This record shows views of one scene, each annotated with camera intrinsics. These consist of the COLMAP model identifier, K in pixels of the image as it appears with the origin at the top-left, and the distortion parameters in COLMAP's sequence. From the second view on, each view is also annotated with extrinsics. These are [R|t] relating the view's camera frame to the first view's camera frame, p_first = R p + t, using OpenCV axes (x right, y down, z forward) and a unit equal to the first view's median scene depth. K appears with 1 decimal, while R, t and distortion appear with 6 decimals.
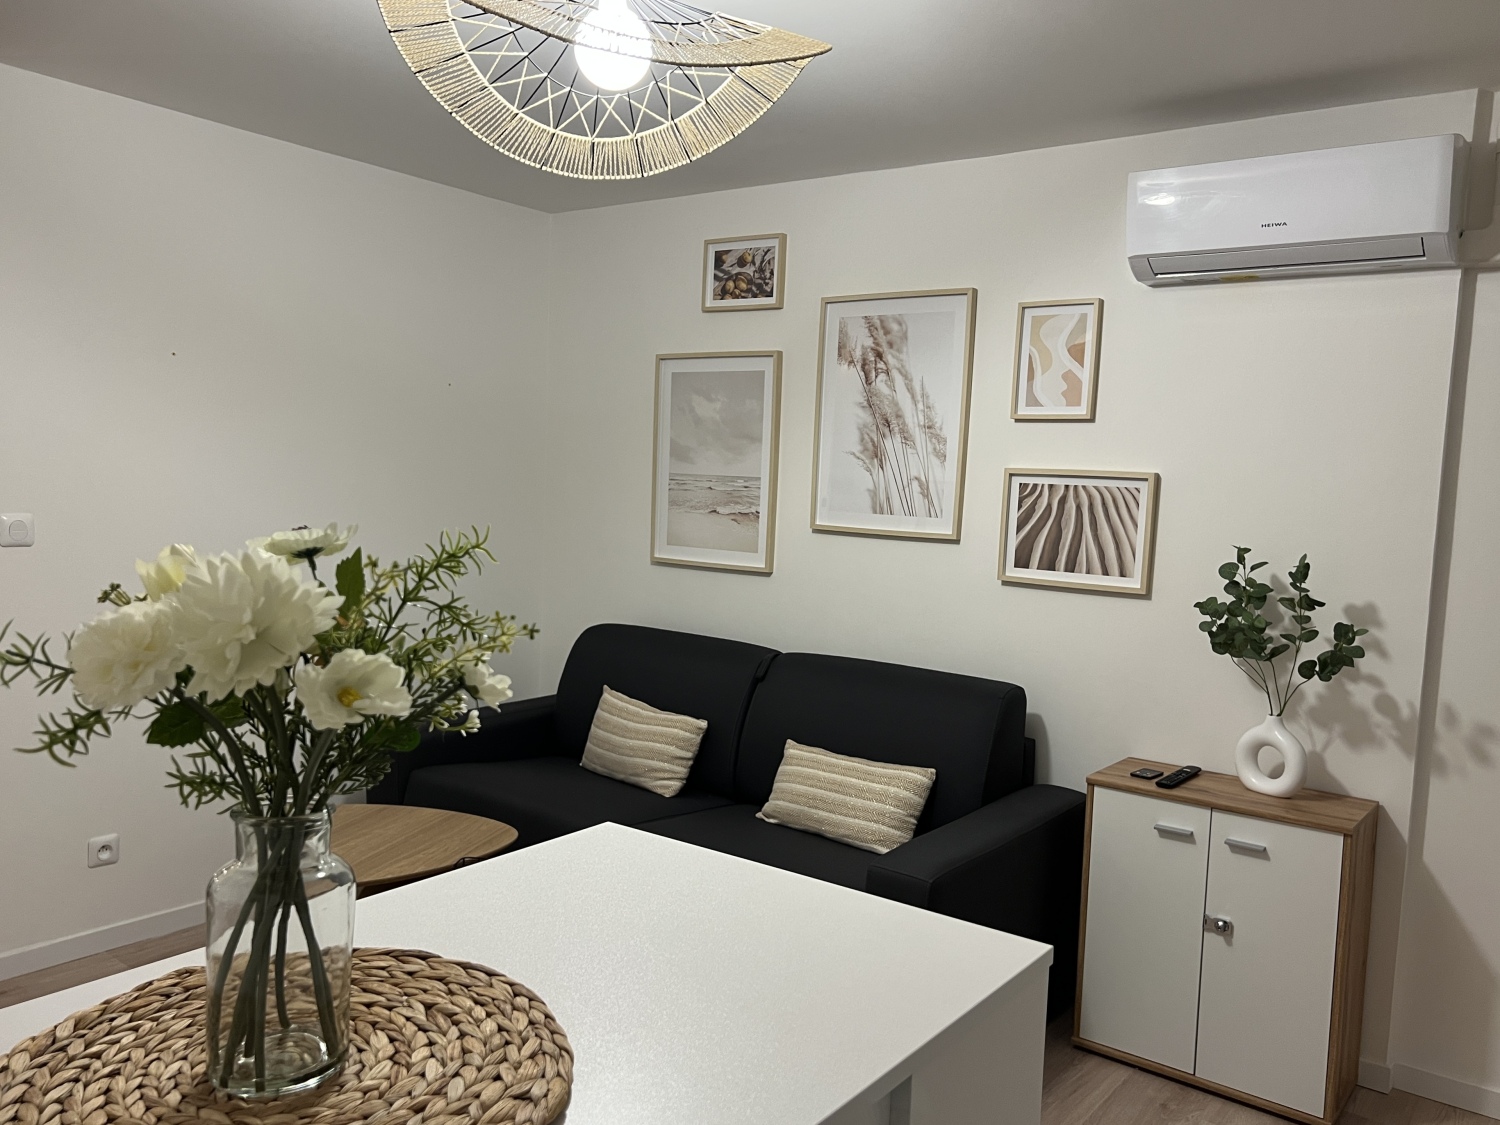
lens RADIAL K [[1137.7, 0, 731.5], [0, 1137.7, 568.6], [0, 0, 1]] dist [0.144097, -0.287681]
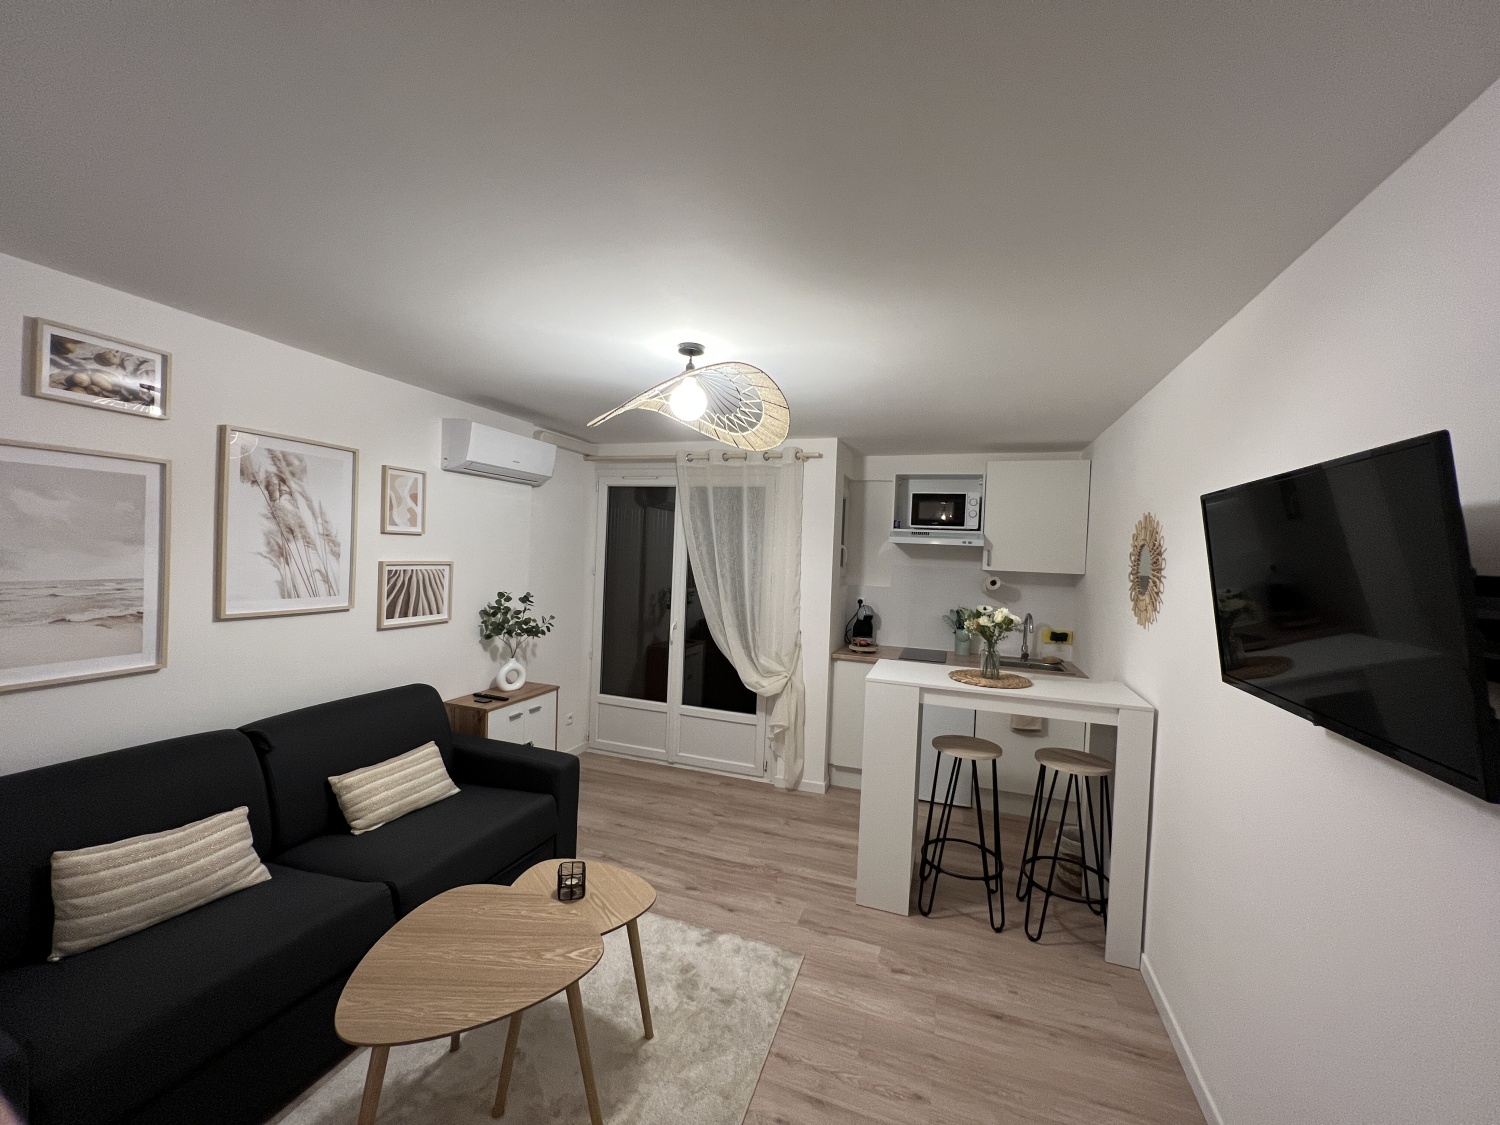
lens RADIAL K [[598.9, 0, 740.7], [0, 598.9, 560.2], [0, 0, 1]] dist [-0.010063, 0.000068]
pose [[-0.286927, -0.065996, 0.955676, -0.698870], [0.036175, 0.996166, 0.079653, -0.131516], [-0.957269, 0.057426, -0.283439, 0.701273]]
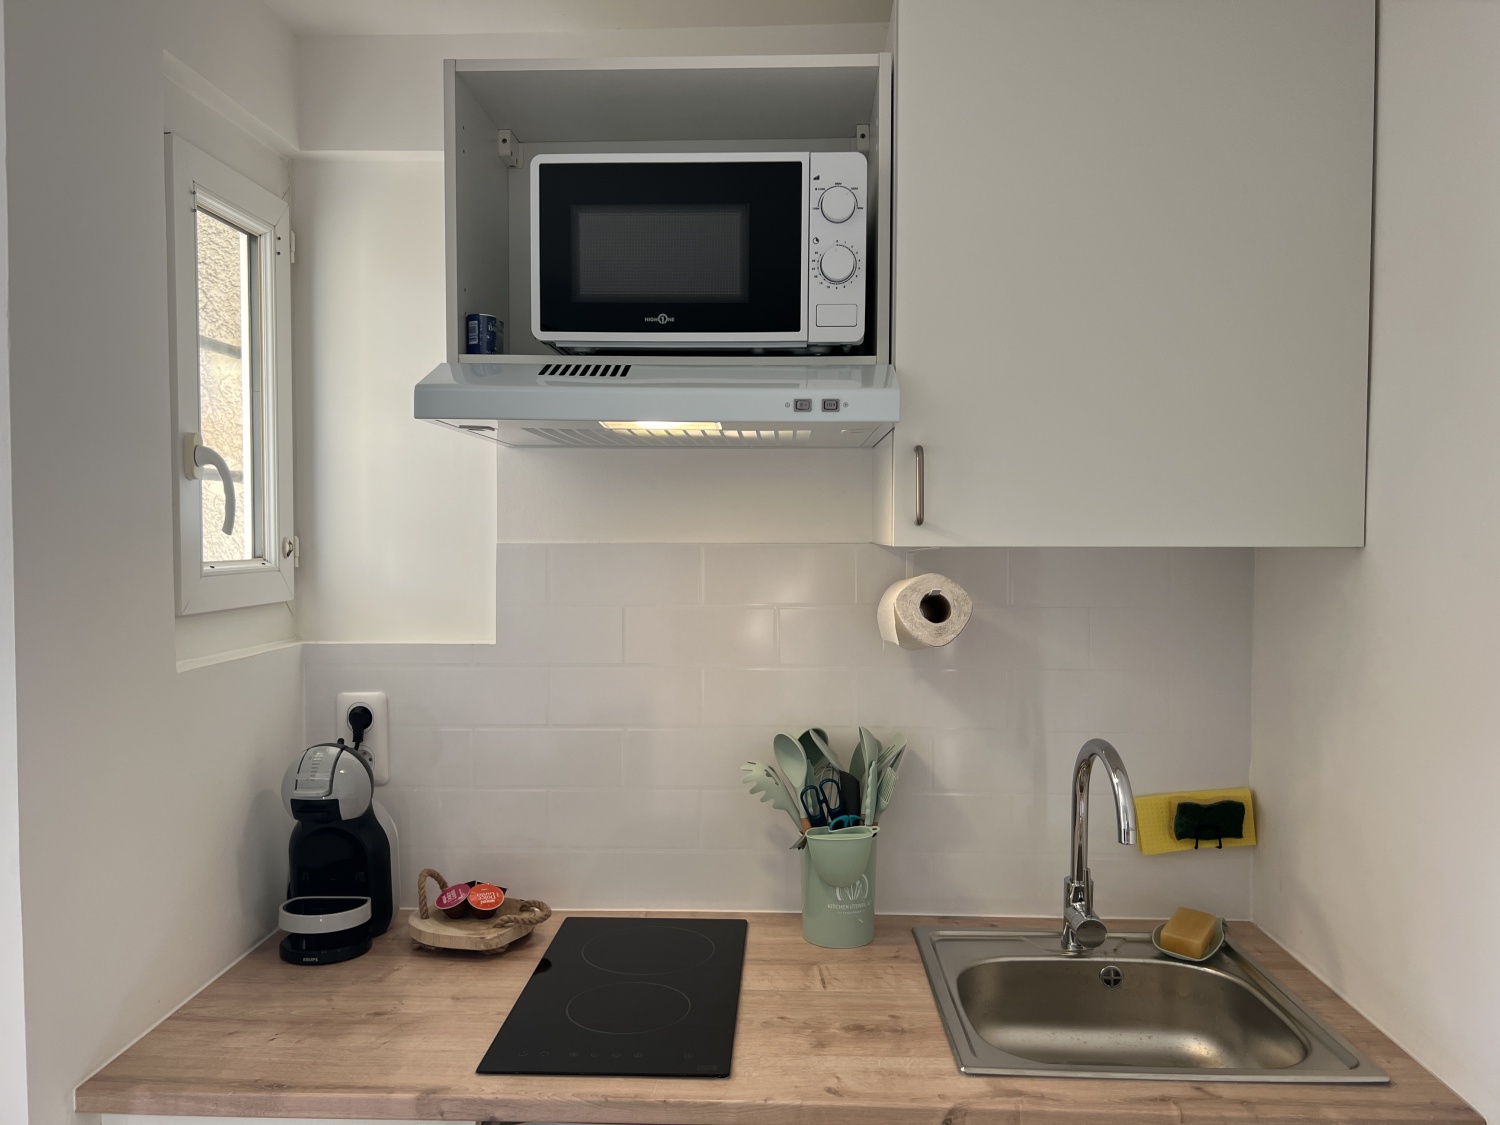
lens RADIAL K [[1137.7, 0, 731.5], [0, 1137.7, 568.6], [0, 0, 1]] dist [0.144097, -0.287681]
pose [[-0.561284, -0.066948, 0.824911, -0.080404], [0.055588, 0.991423, 0.118284, -0.053560], [-0.825754, 0.112246, -0.552749, 0.240189]]
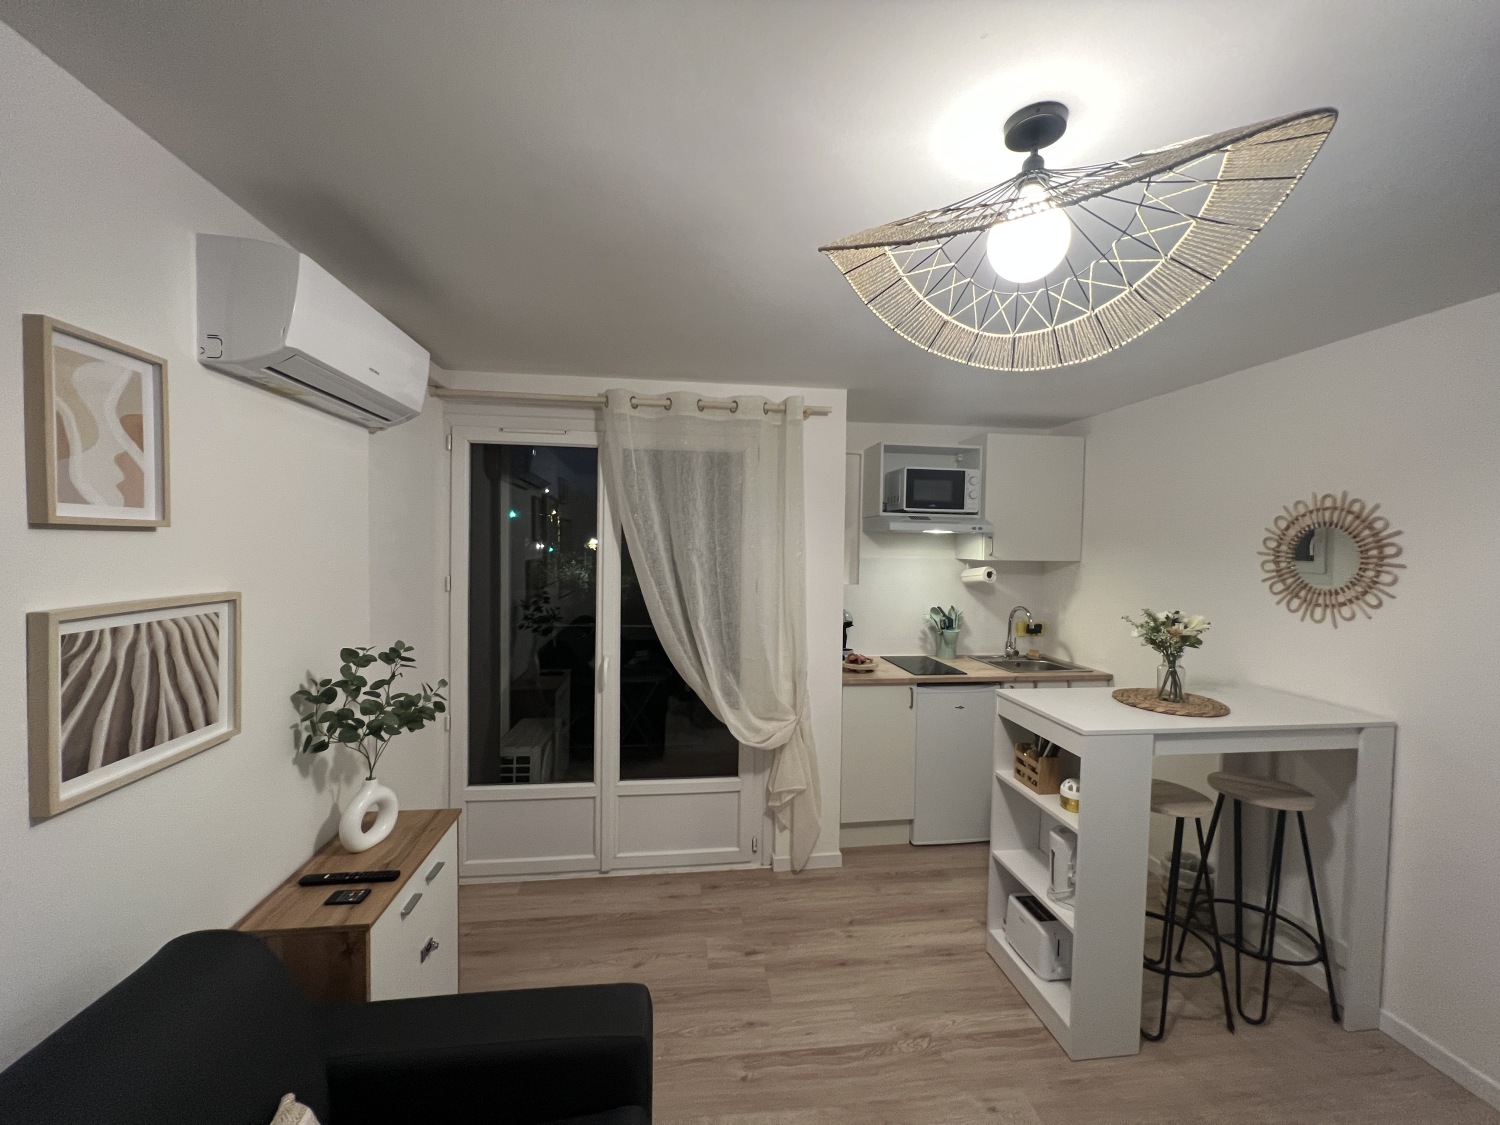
lens RADIAL K [[598.9, 0, 740.7], [0, 598.9, 560.2], [0, 0, 1]] dist [-0.010063, 0.000068]
pose [[-0.691242, -0.068796, 0.719341, -0.180522], [0.023115, 0.992843, 0.117166, -0.129638], [-0.722253, 0.097618, -0.684705, 0.893437]]
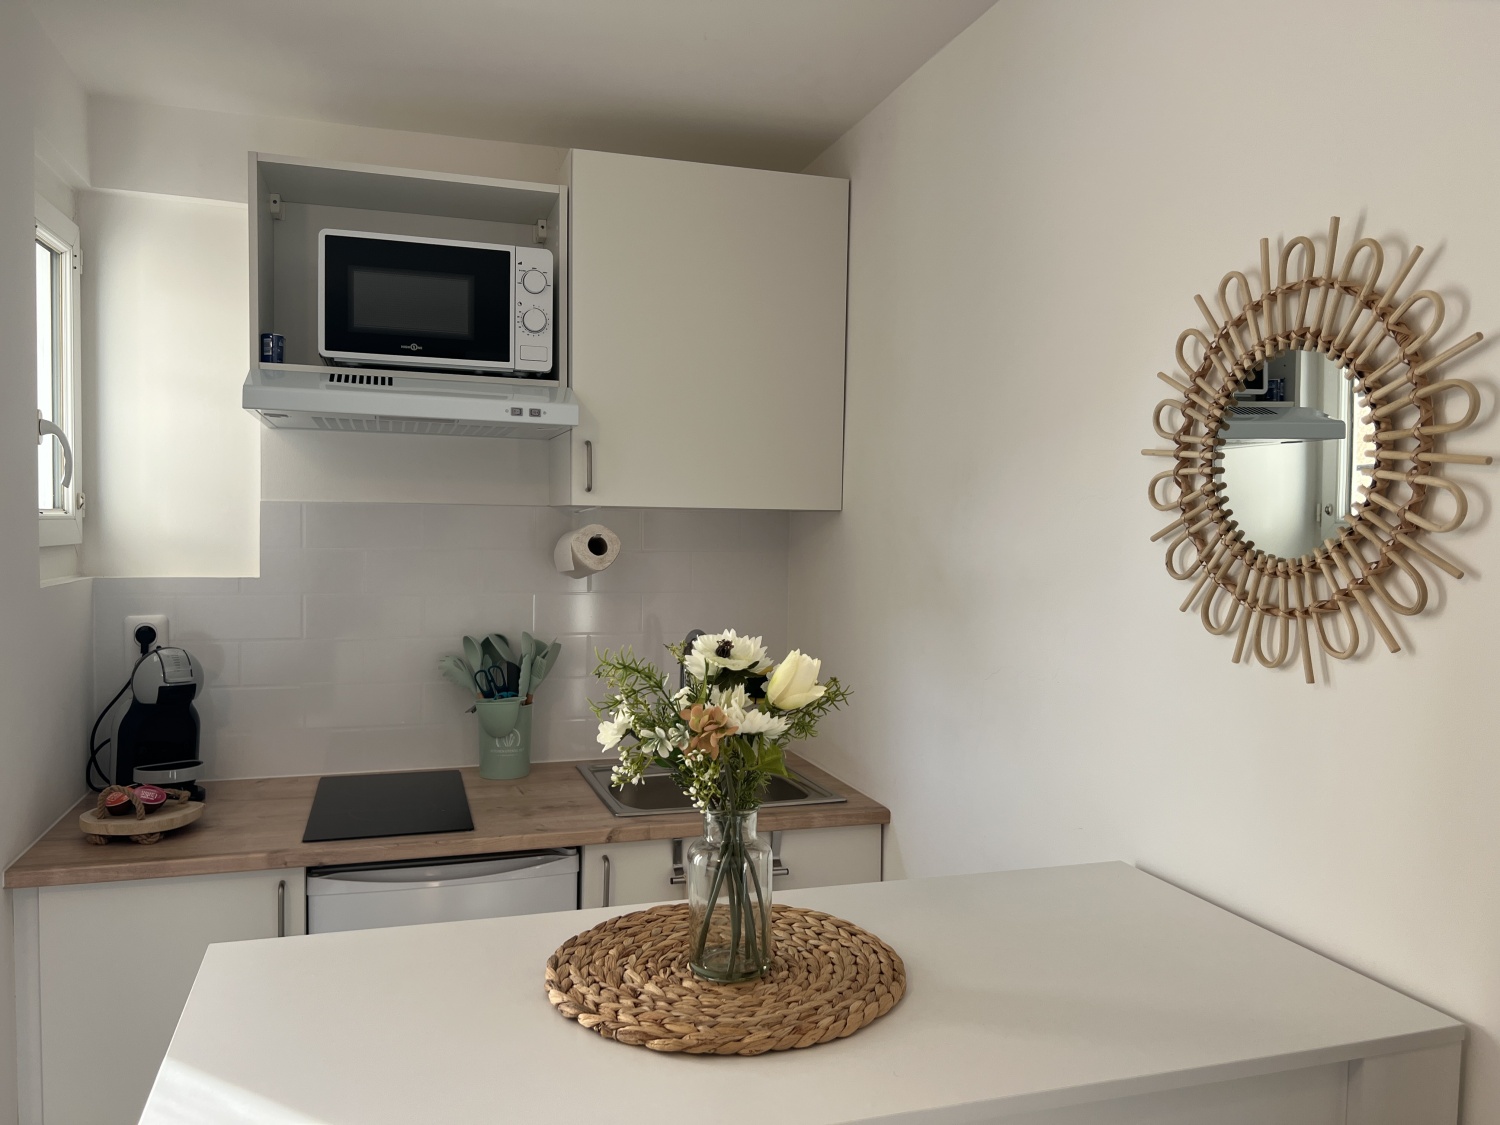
lens RADIAL K [[1143.4, 0, 750.0], [0, 1143.4, 562.5], [0, 0, 1]] dist [0.047423, -0.002696]
pose [[-0.811575, -0.070240, 0.580011, -0.232993], [0.009050, 0.991117, 0.132688, -0.061955], [-0.584179, 0.112935, -0.803729, 0.430227]]
